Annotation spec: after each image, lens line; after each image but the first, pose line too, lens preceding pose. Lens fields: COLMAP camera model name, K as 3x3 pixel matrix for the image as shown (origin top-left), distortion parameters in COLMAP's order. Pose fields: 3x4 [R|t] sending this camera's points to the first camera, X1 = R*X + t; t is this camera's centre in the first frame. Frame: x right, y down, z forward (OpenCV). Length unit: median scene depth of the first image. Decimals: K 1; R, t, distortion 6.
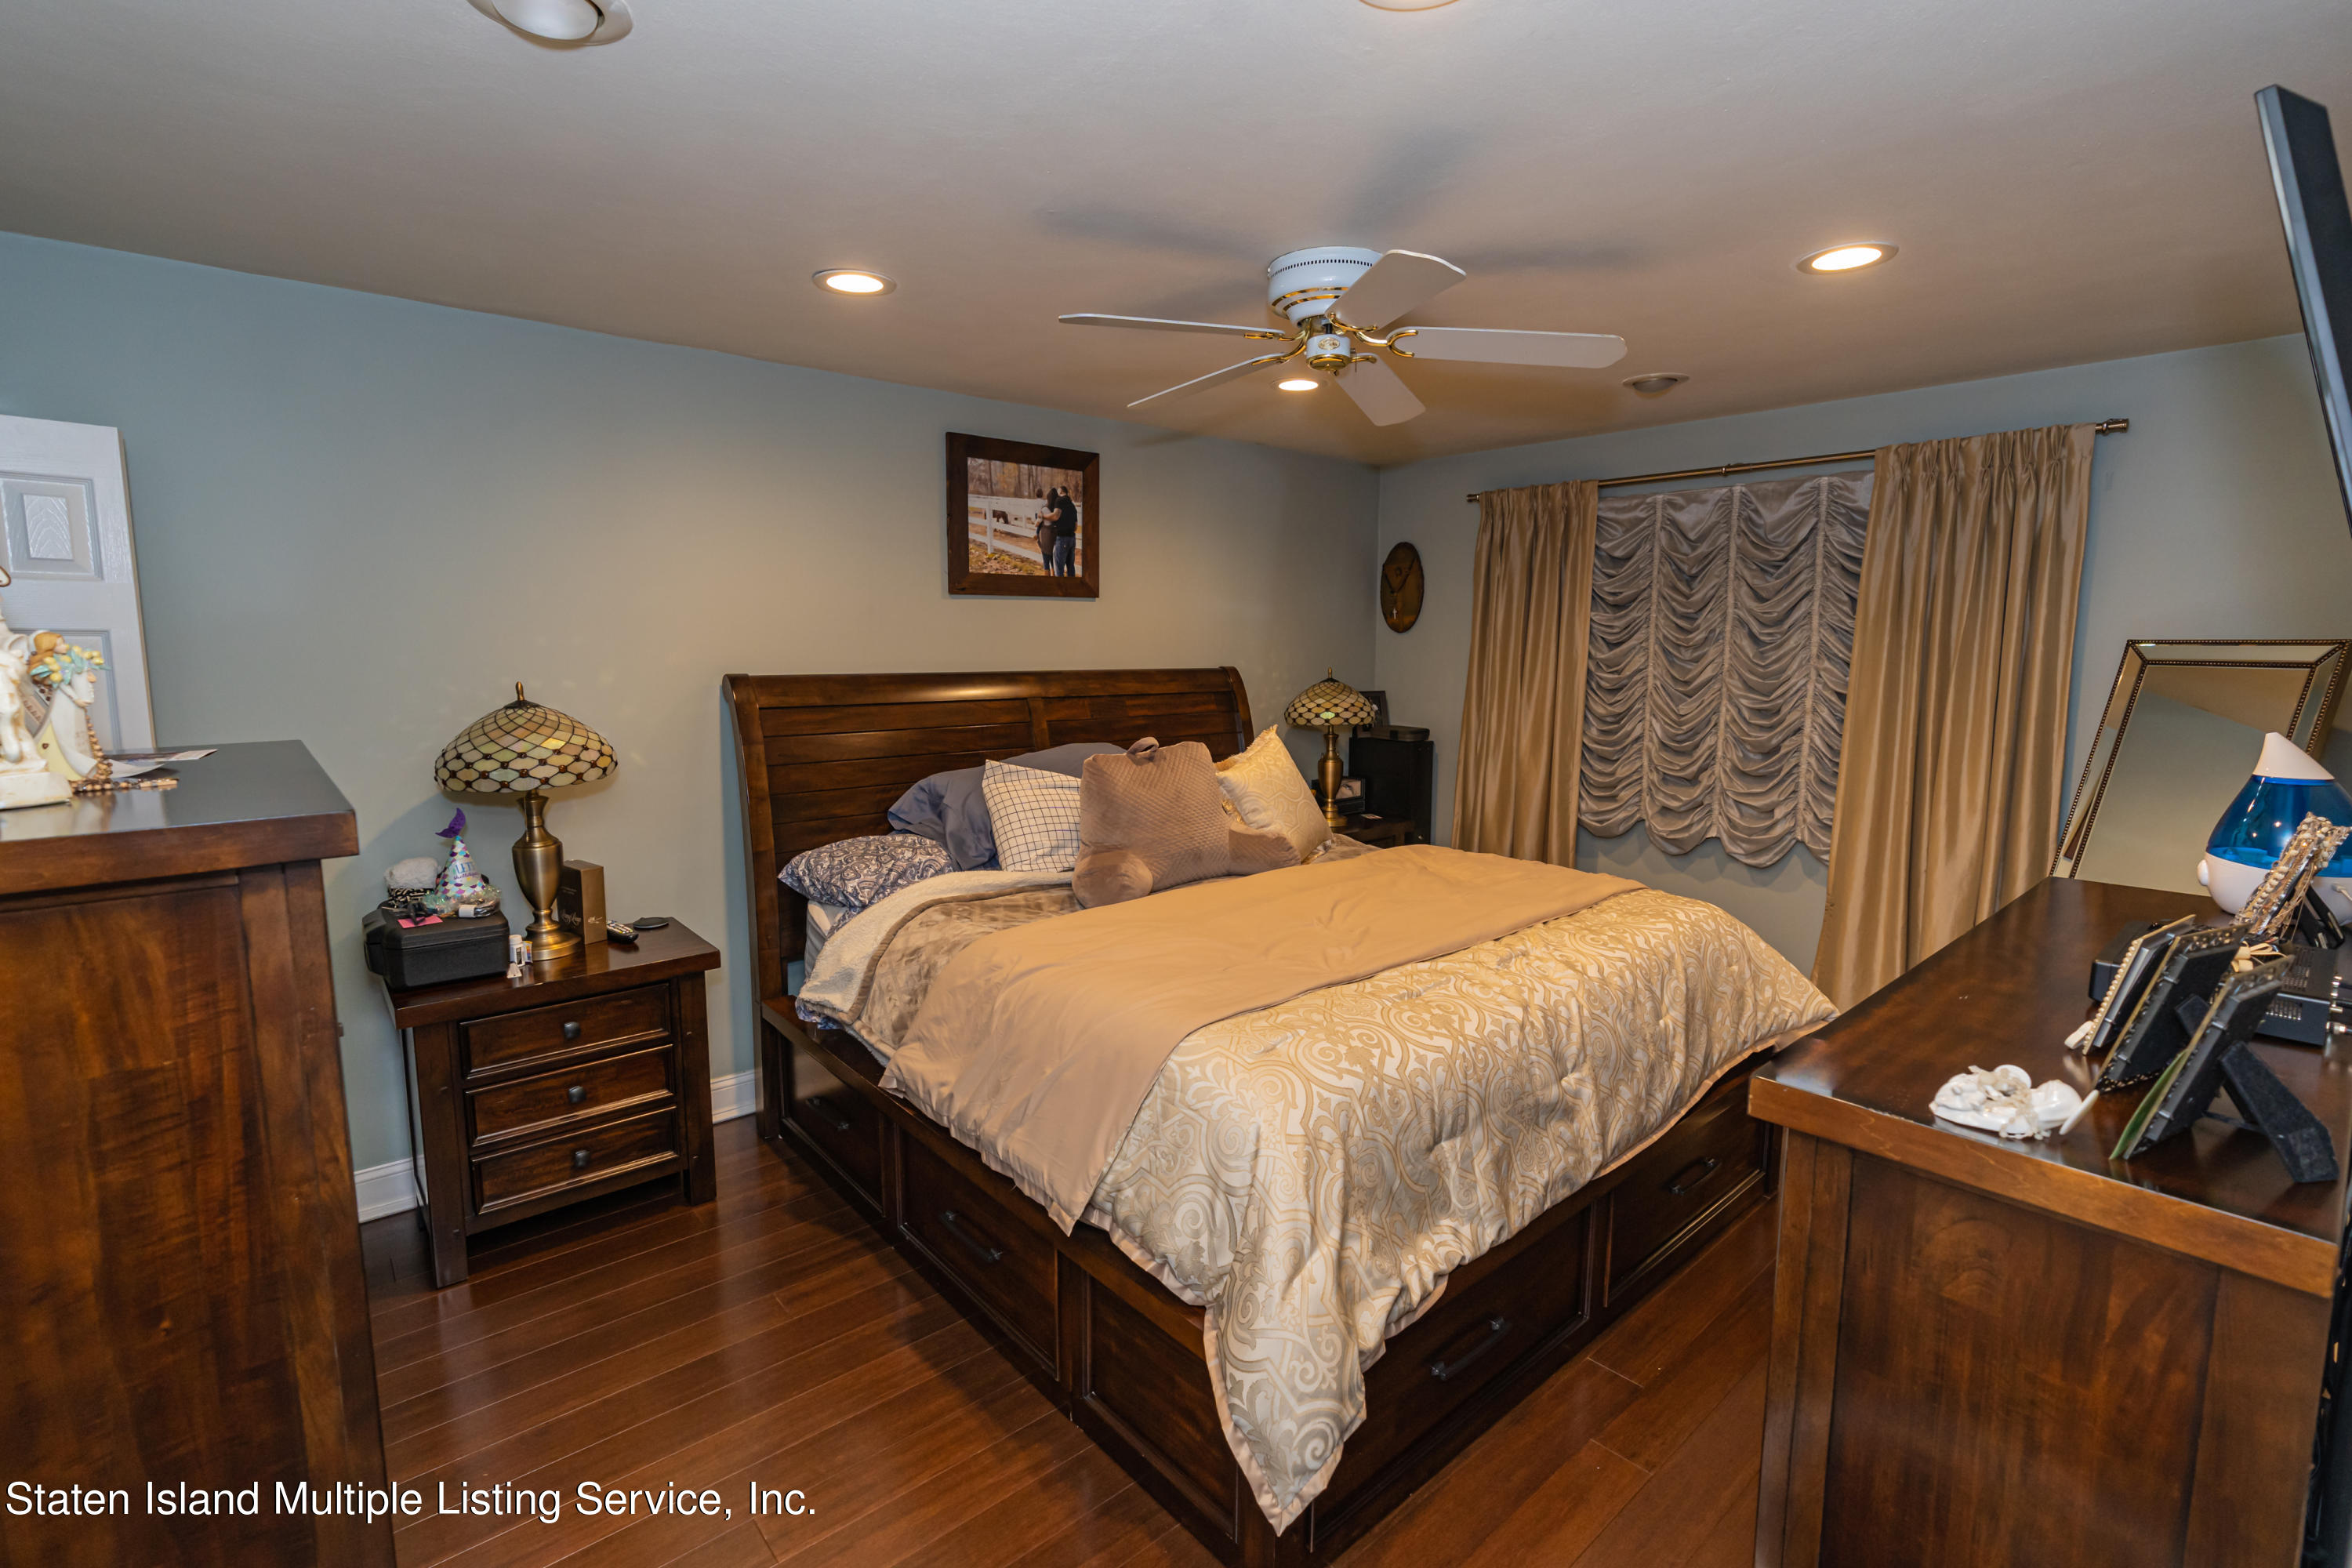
lens RADIAL K [[1061.6, 0, 1180.1], [0, 1061.6, 766.2], [0, 0, 1]] dist [-0.014899, 0.000820]
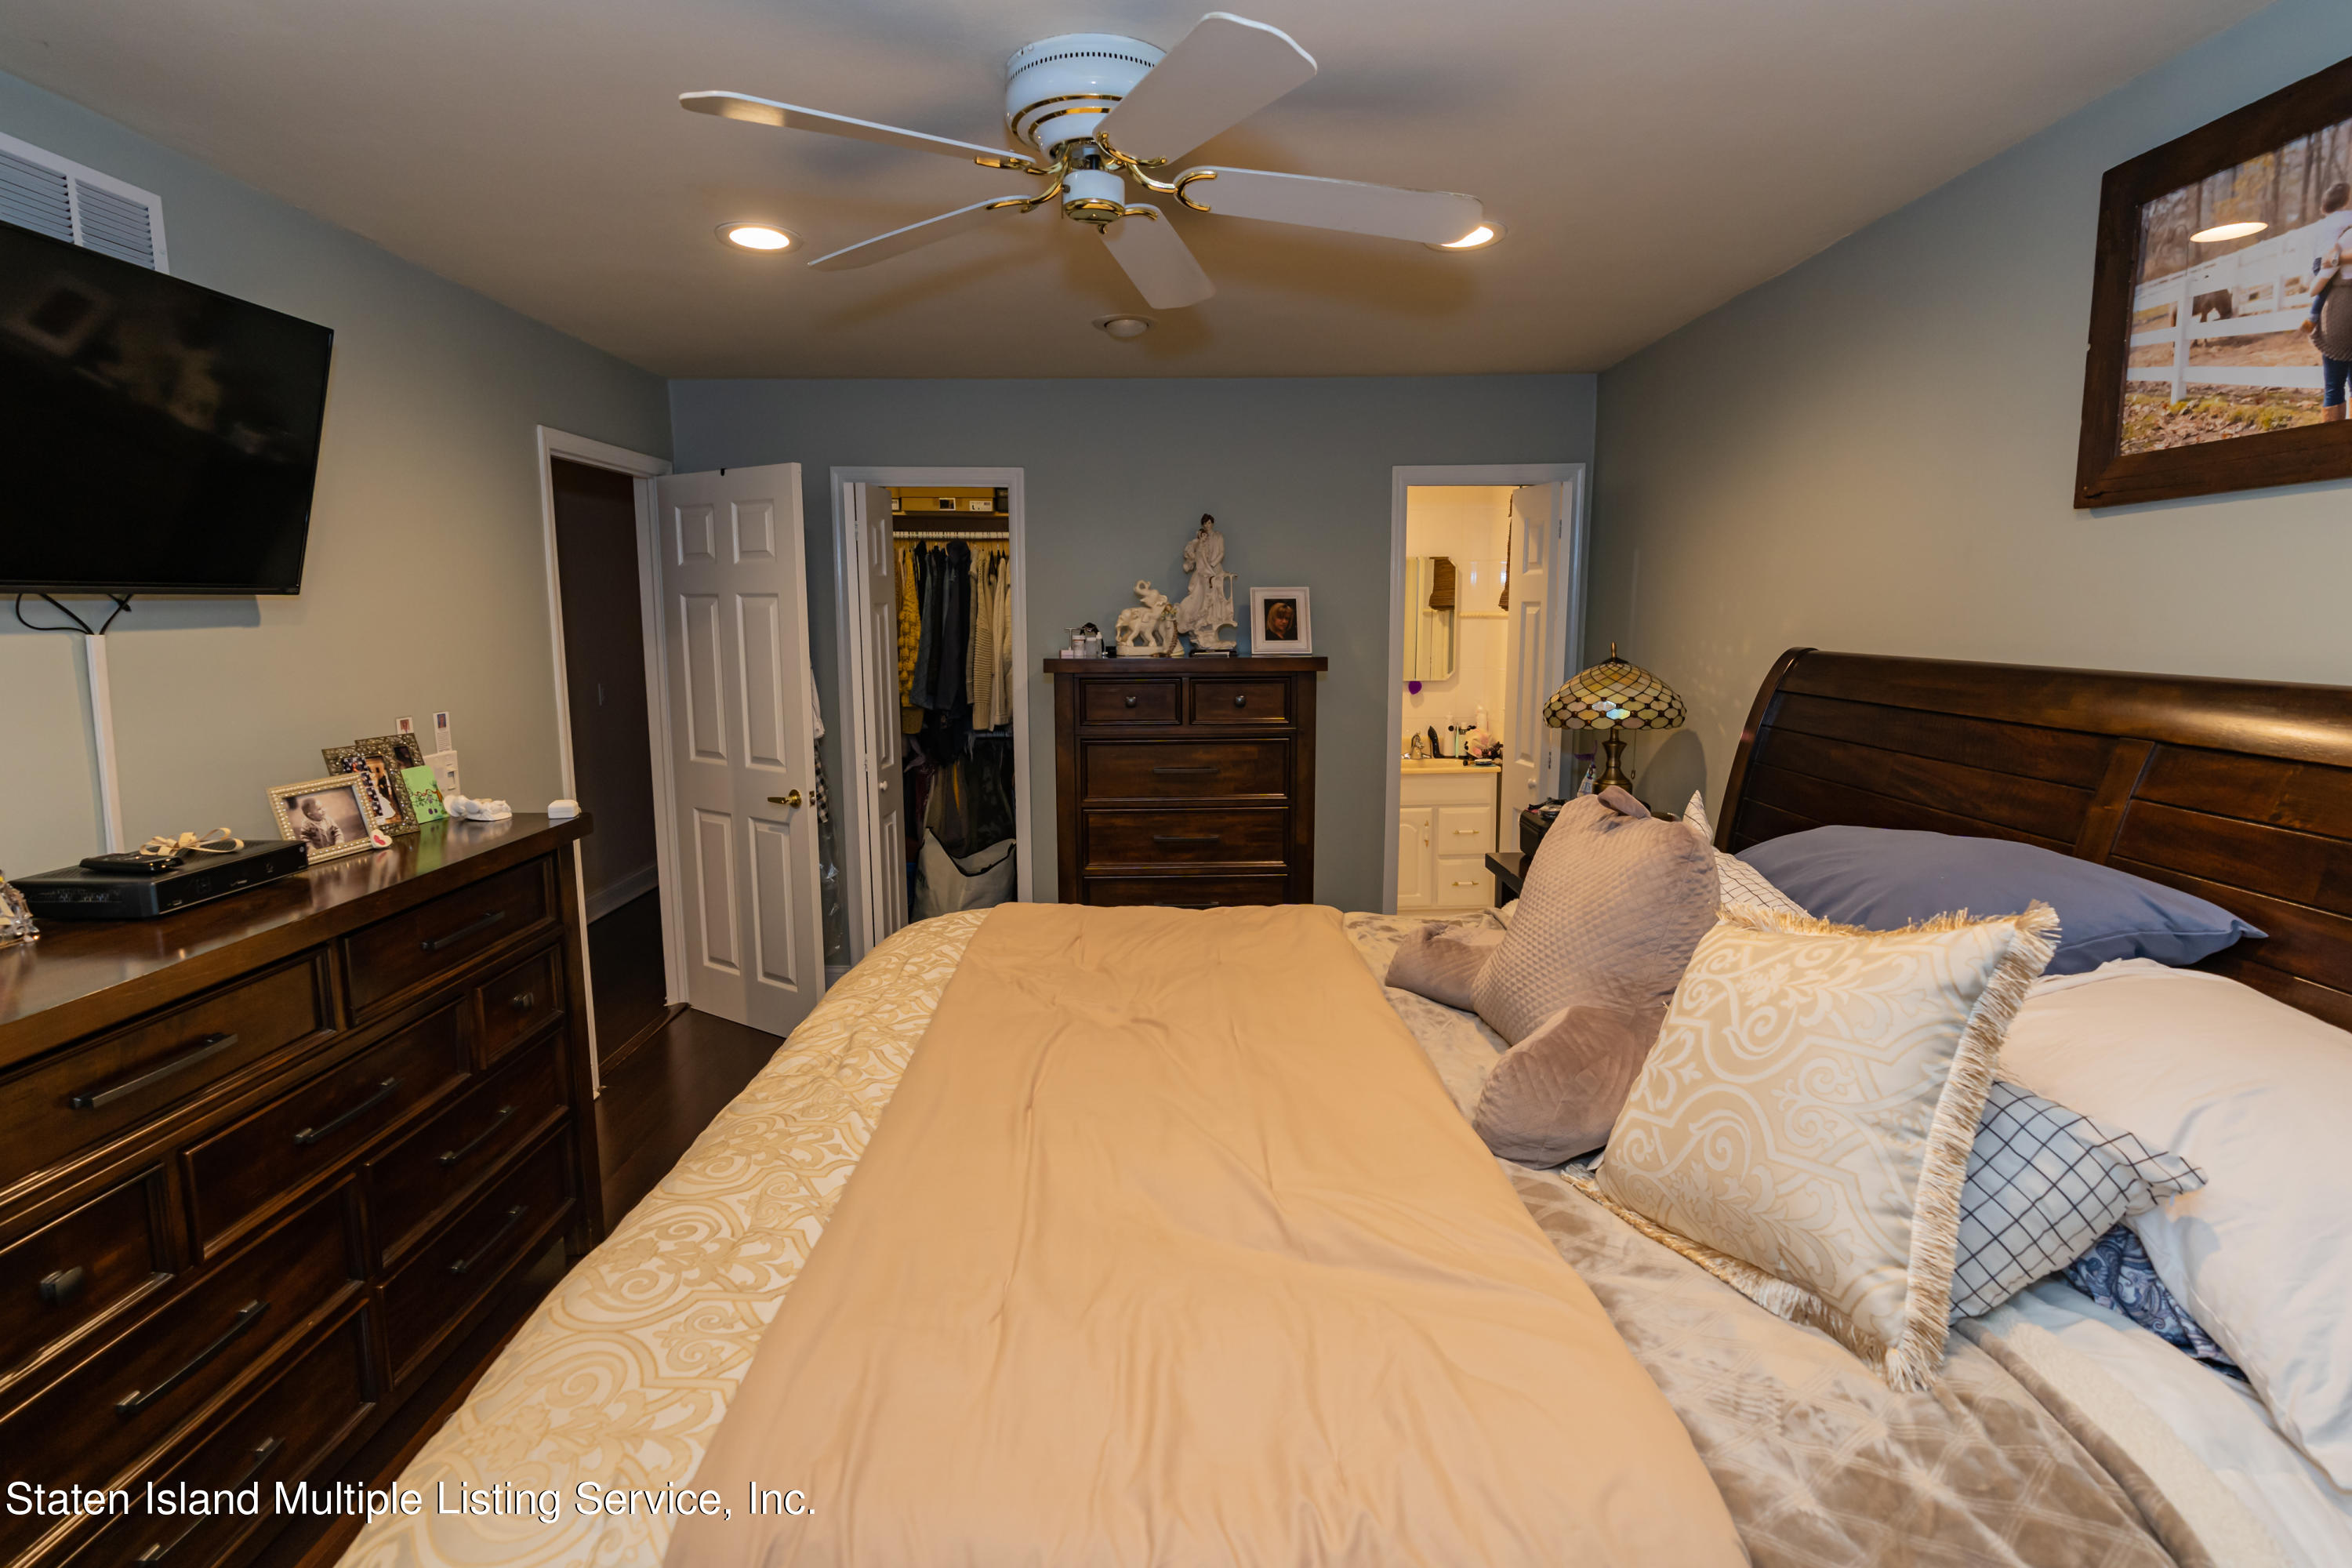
lens RADIAL K [[1061.6, 0, 1180.1], [0, 1061.6, 766.2], [0, 0, 1]] dist [-0.014899, 0.000820]
pose [[-0.639449, 0.109683, -0.760970, 0.433802], [-0.087323, 0.973006, 0.213623, -0.111374], [0.763858, 0.203051, -0.612610, 0.988142]]
